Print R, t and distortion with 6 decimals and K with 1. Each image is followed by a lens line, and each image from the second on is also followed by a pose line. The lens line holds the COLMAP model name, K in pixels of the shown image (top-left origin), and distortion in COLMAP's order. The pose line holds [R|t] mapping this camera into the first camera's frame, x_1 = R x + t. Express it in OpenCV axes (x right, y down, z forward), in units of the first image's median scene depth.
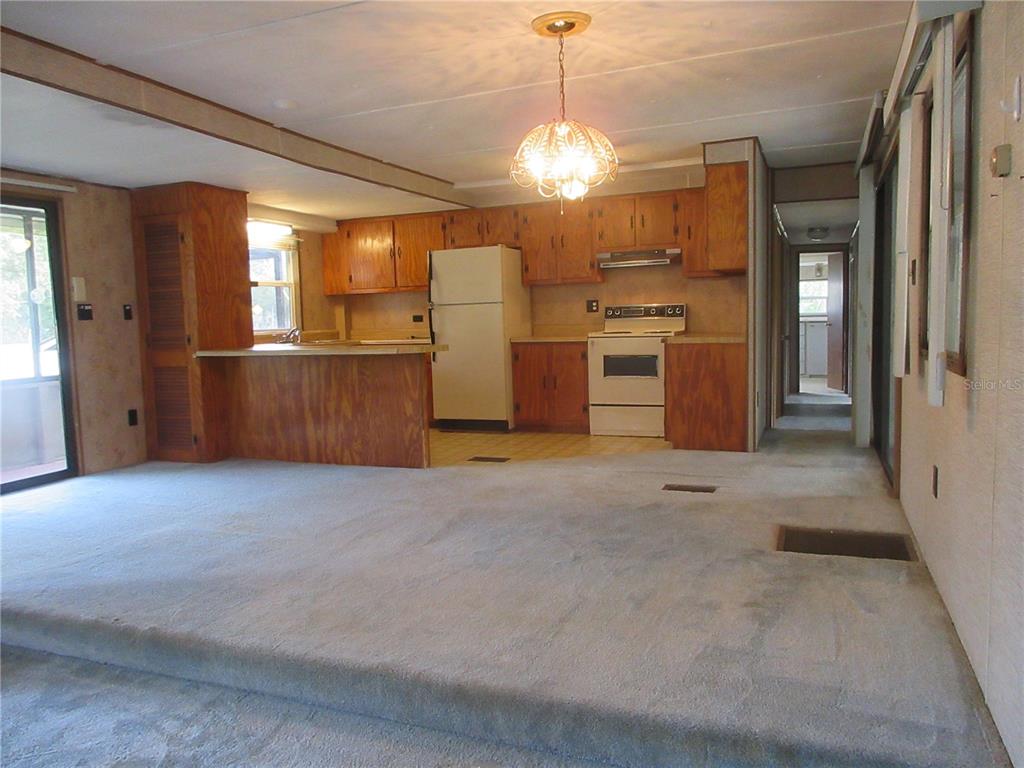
lens RADIAL K [[754.4, 0, 513.6], [0, 754.4, 377.5], [0, 0, 1]] dist [-0.007153, -0.002979]
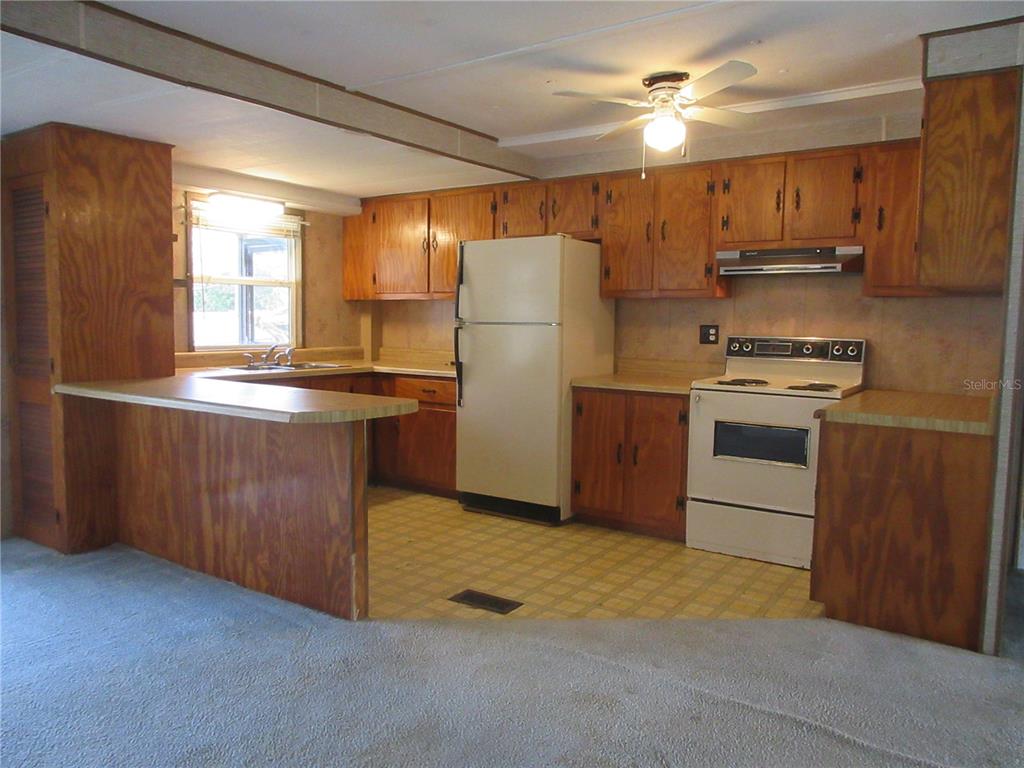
lens RADIAL K [[754.4, 0, 513.1], [0, 754.4, 379.5], [0, 0, 1]] dist [-0.007153, -0.002979]
pose [[0.977288, 0.059013, -0.203534, 0.092647], [-0.058484, 0.998251, 0.008616, -0.064761], [0.203687, 0.003483, 0.979030, 0.425332]]
